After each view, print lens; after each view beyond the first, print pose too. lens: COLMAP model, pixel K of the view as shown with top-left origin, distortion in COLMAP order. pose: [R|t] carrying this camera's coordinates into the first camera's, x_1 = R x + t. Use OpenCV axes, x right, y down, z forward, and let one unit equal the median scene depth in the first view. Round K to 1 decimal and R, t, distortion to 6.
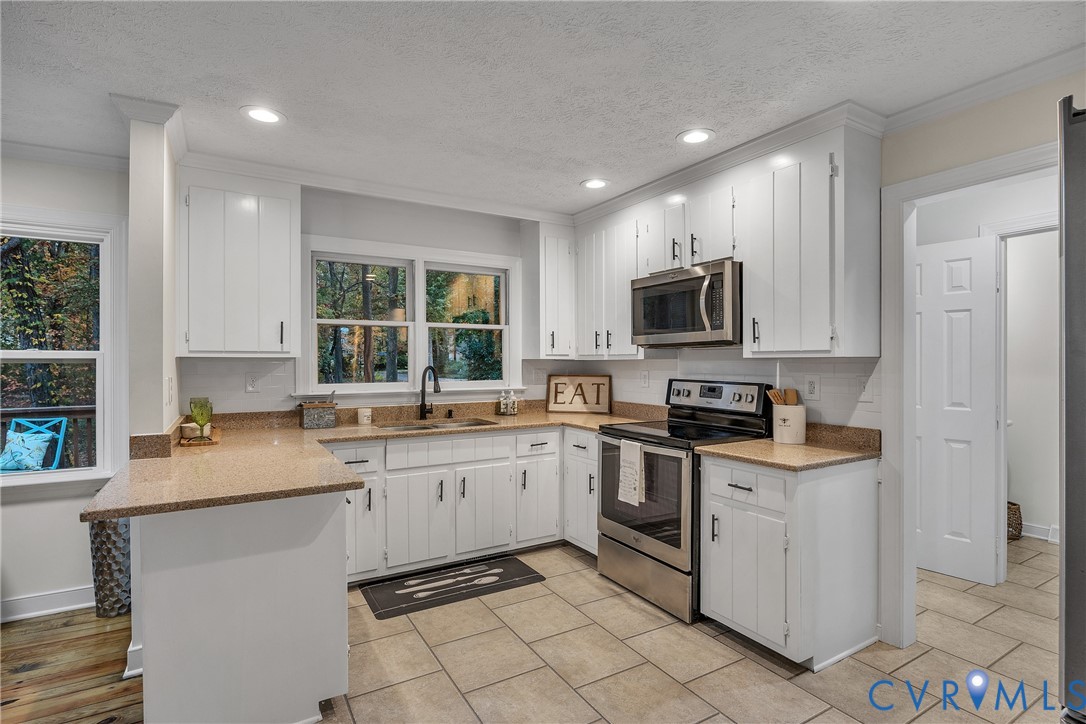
lens RADIAL K [[523.6, 0, 537.3], [0, 523.6, 361.4], [0, 0, 1]] dist [-0.012287, 0.000005]
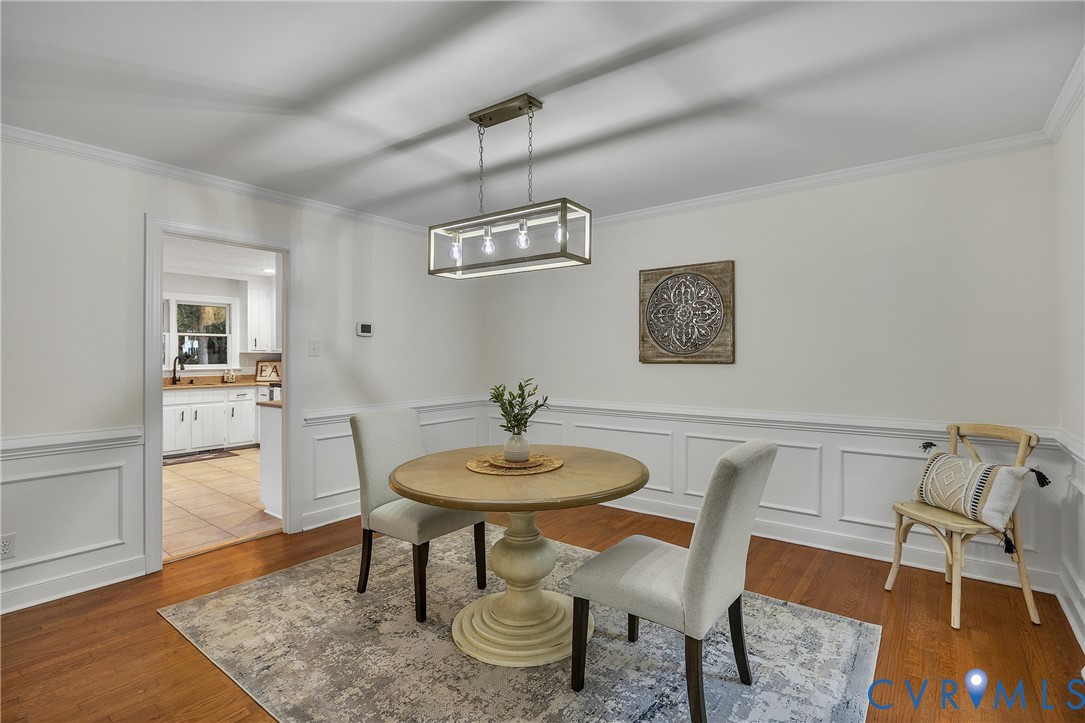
lens RADIAL K [[523.1, 0, 553.9], [0, 523.1, 352.7], [0, 0, 1]] dist [-0.012287, 0.000005]
pose [[0.926017, 0.001210, 0.377479, 0.338001], [-0.000480, 0.999998, -0.002029, -0.001086], [-0.377481, 0.001698, 0.926016, -1.237731]]
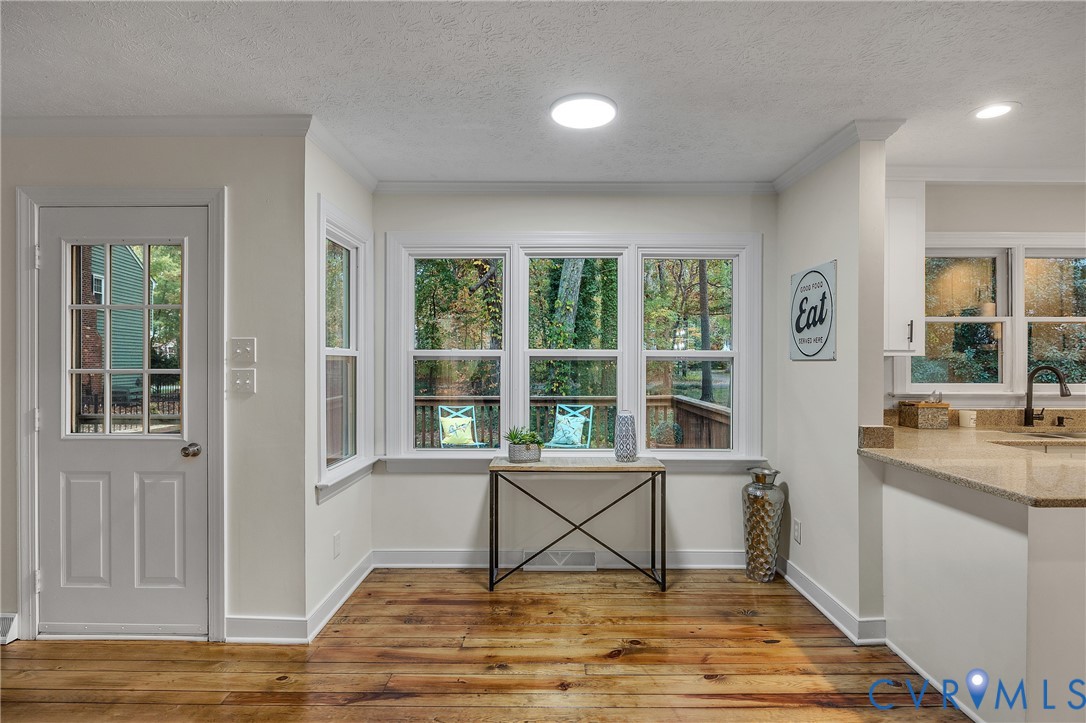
lens RADIAL K [[523.6, 0, 550.7], [0, 523.6, 359.6], [0, 0, 1]] dist [-0.012287, 0.000005]
pose [[0.857025, 0.002095, -0.515271, -0.459009], [-0.004081, 0.999988, -0.002723, 0.003934], [0.515259, 0.004436, 0.857023, -0.172785]]
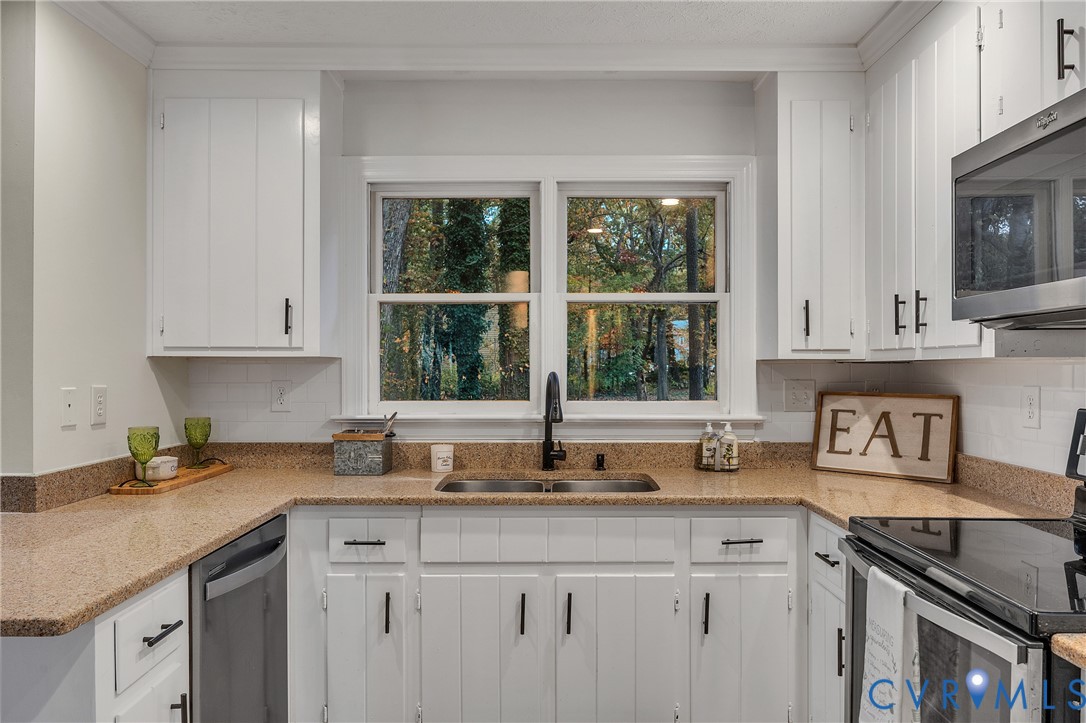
lens RADIAL K [[755.2, 0, 549.1], [0, 755.2, 369.3], [0, 0, 1]] dist [-0.010934, -0.004960]
pose [[0.863211, 0.003201, -0.504834, 0.180853], [-0.001170, 0.999990, 0.004341, 0.002285], [0.504843, -0.003157, 0.863206, 0.315288]]
